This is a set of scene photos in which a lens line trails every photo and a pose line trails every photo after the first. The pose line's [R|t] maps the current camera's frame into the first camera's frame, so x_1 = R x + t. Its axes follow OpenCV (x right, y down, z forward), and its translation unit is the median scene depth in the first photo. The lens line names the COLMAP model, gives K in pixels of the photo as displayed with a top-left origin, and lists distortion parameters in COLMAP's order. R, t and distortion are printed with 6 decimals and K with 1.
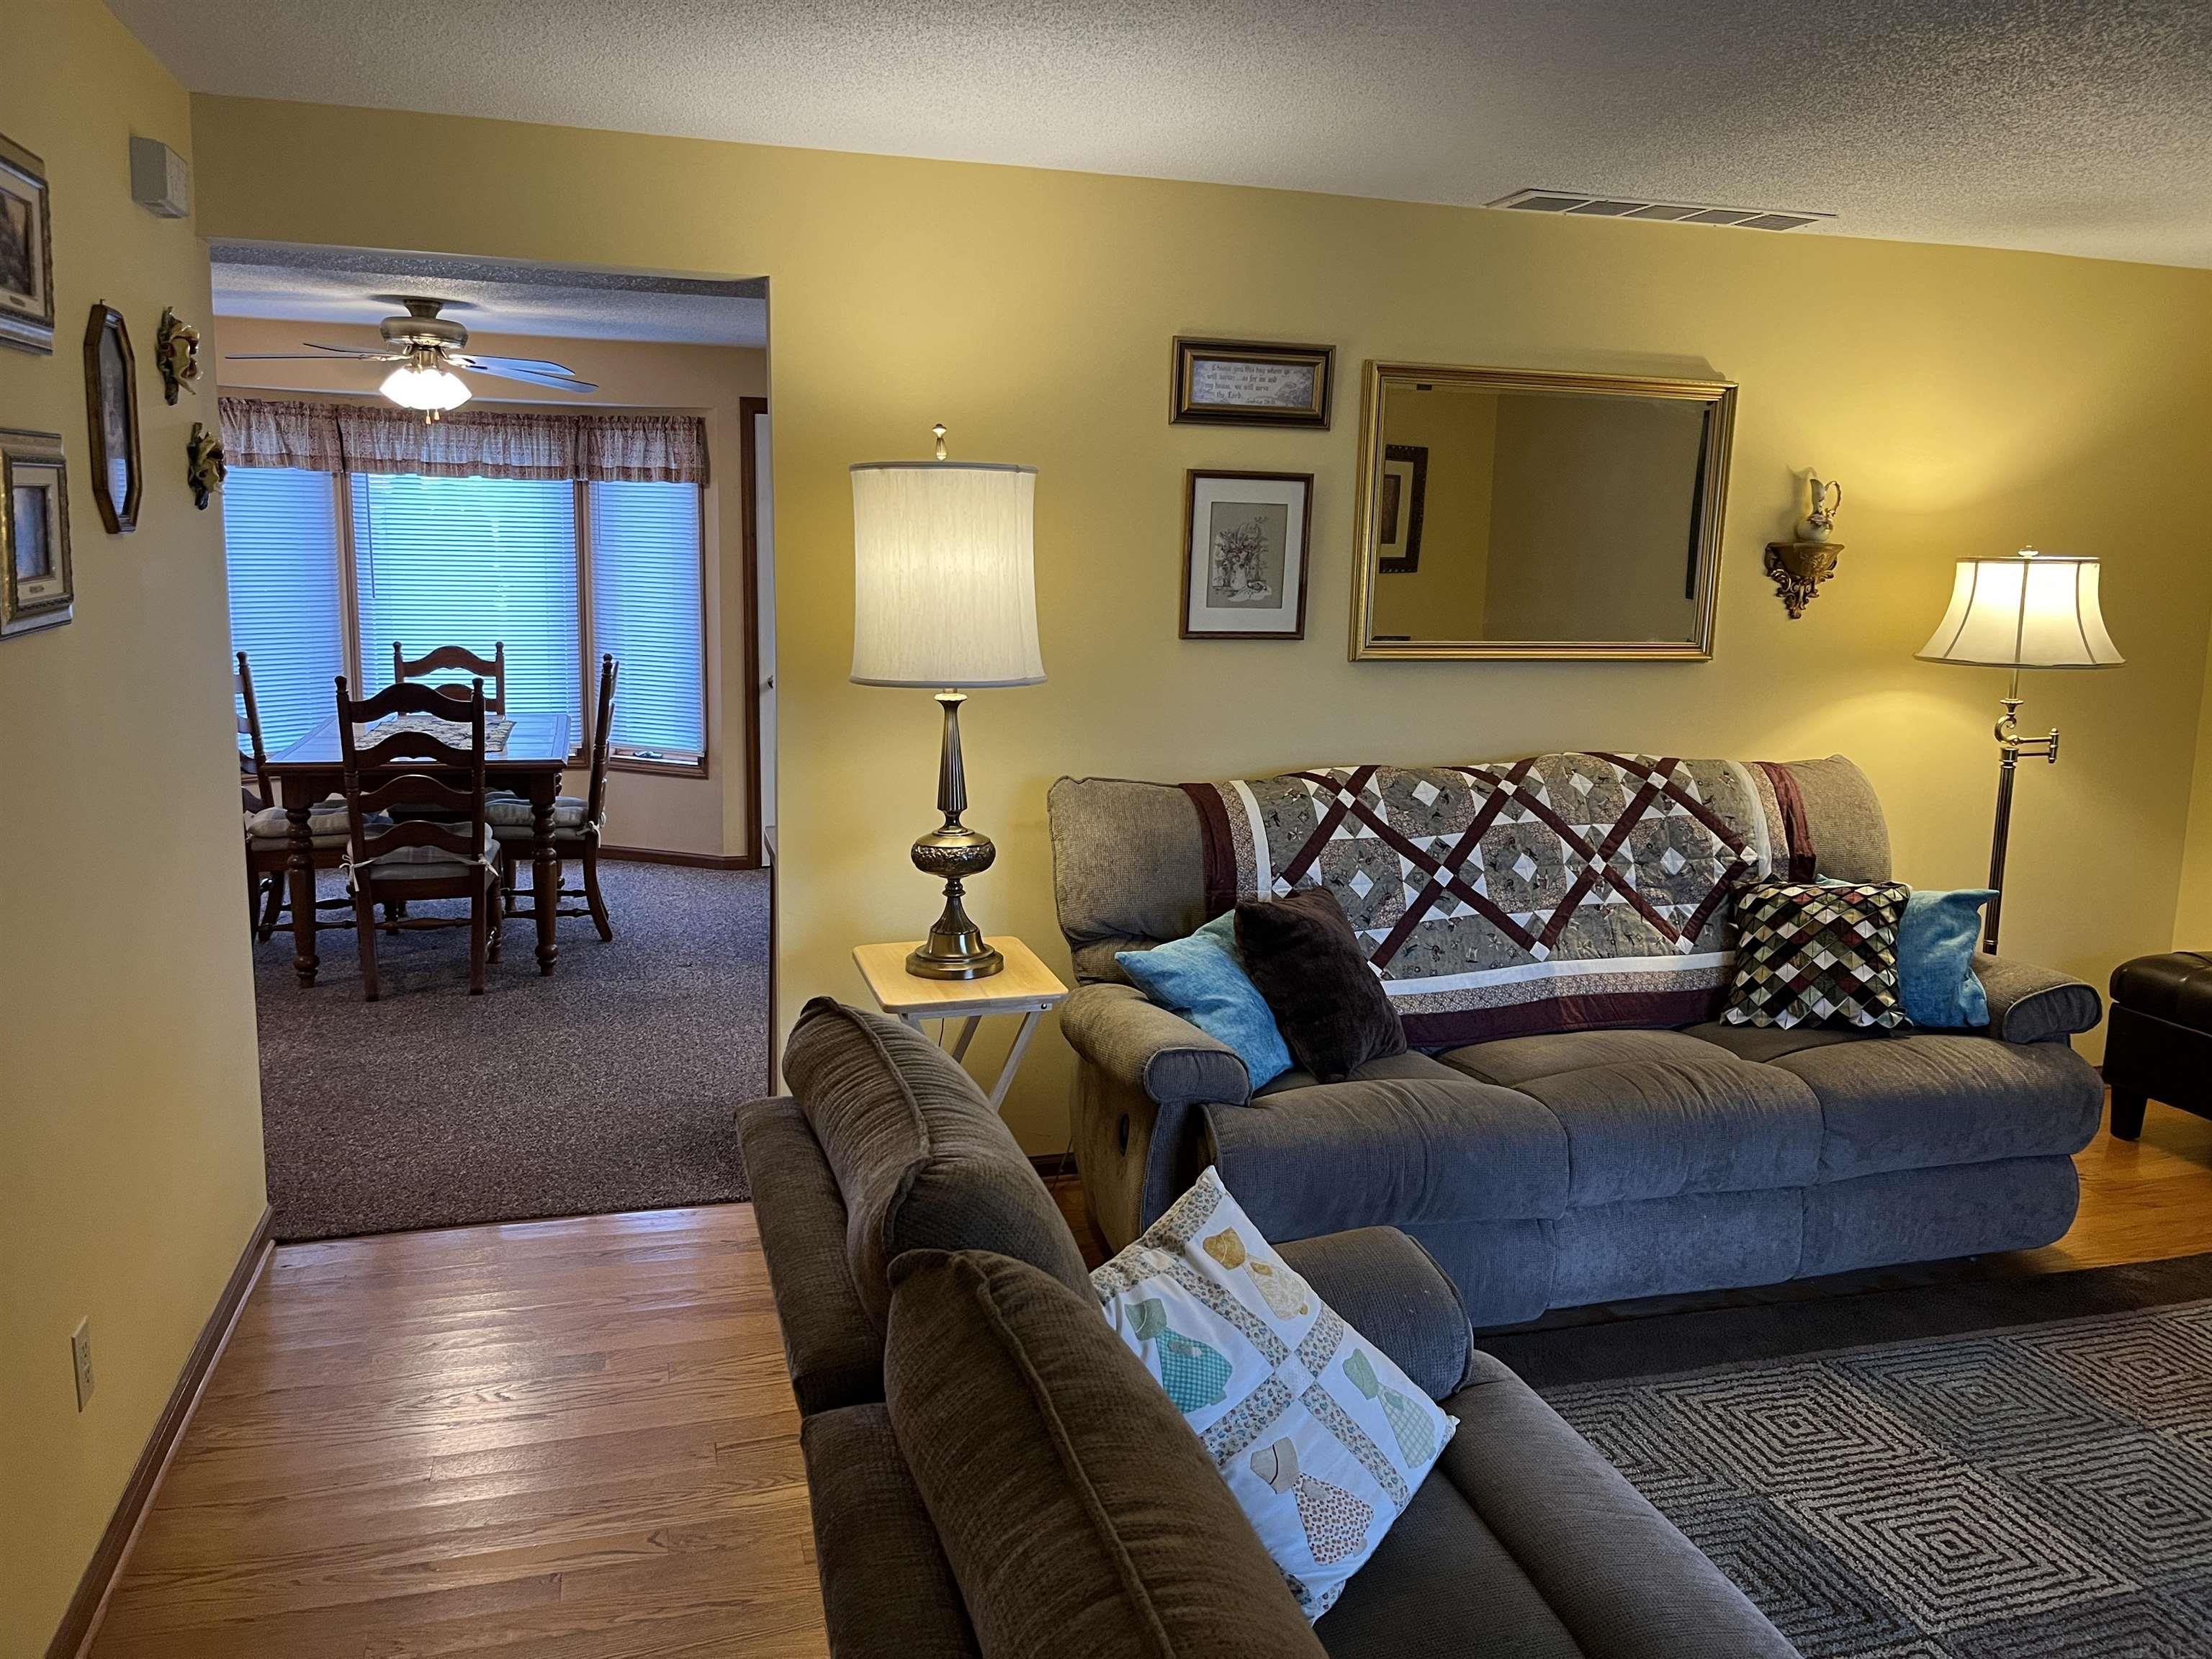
lens RADIAL K [[1678.6, 0, 1121.2], [0, 1678.6, 822.0], [0, 0, 1]] dist [0.061047, -0.083412]
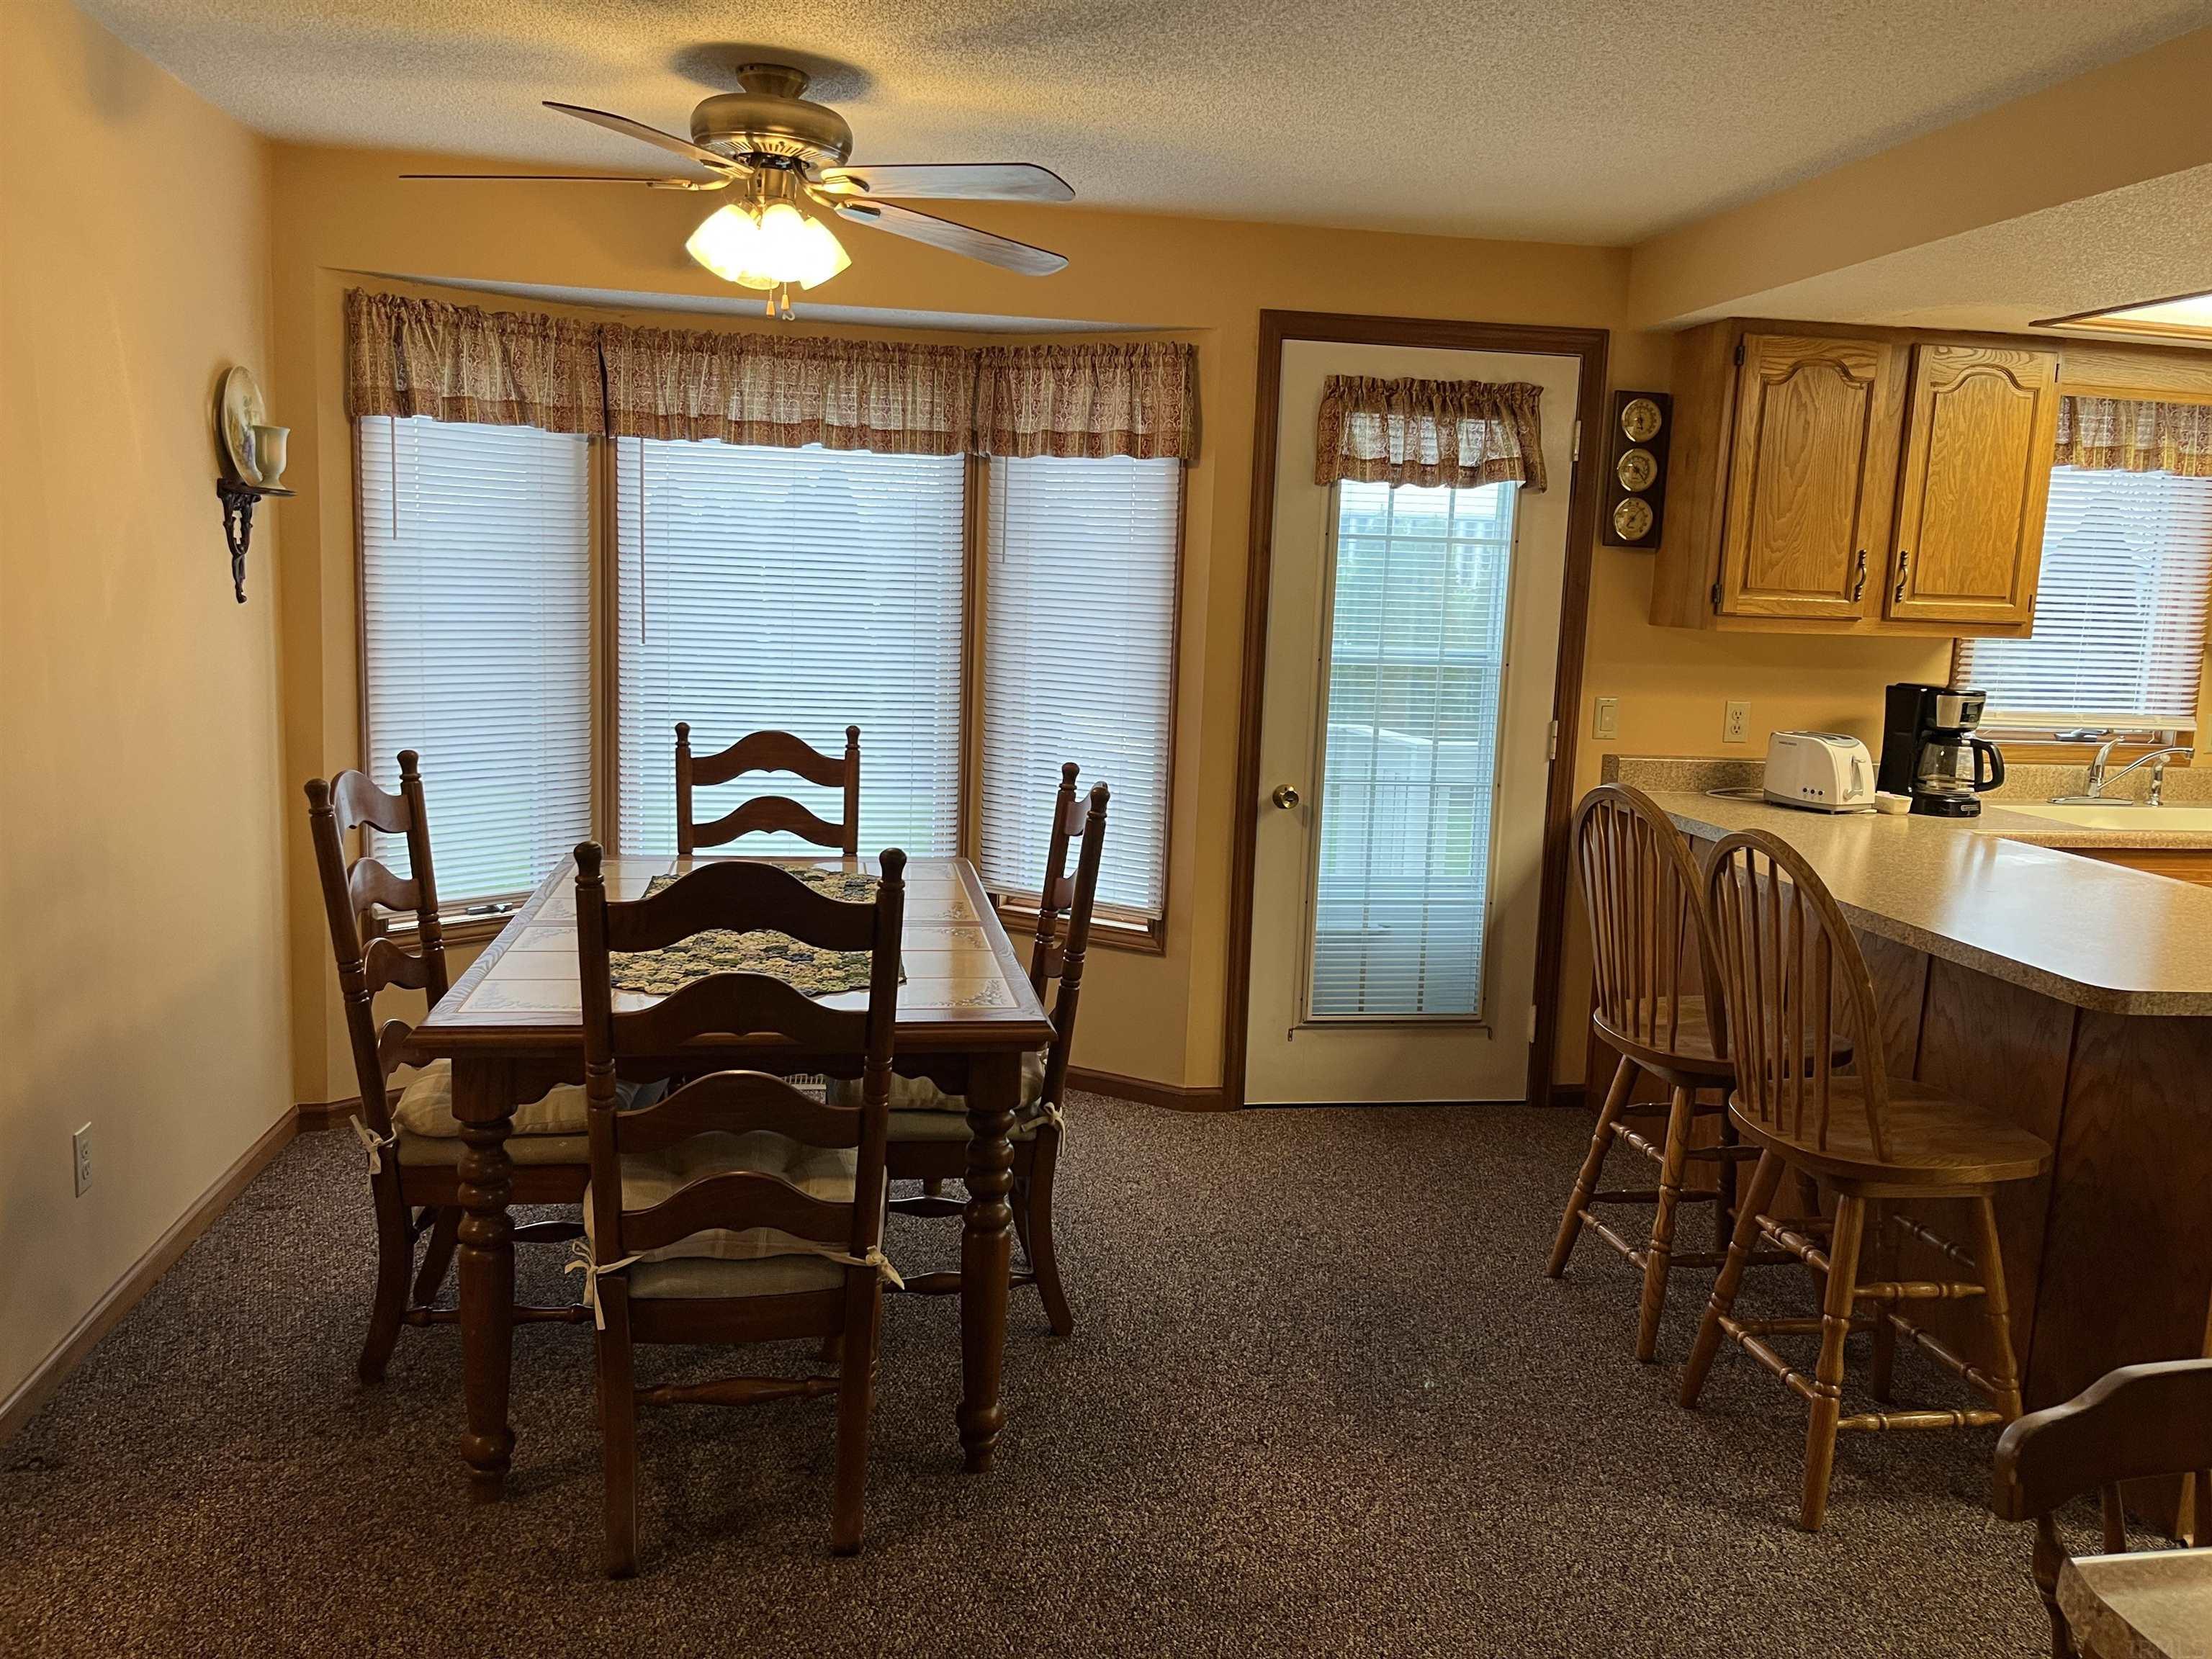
lens RADIAL K [[1678.6, 0, 1121.2], [0, 1678.6, 822.0], [0, 0, 1]] dist [0.061047, -0.083412]
pose [[0.992055, 0.034728, -0.120916, -0.198828], [-0.037258, 0.999130, -0.018730, -0.063916], [0.120160, 0.023086, 0.992486, 0.427196]]
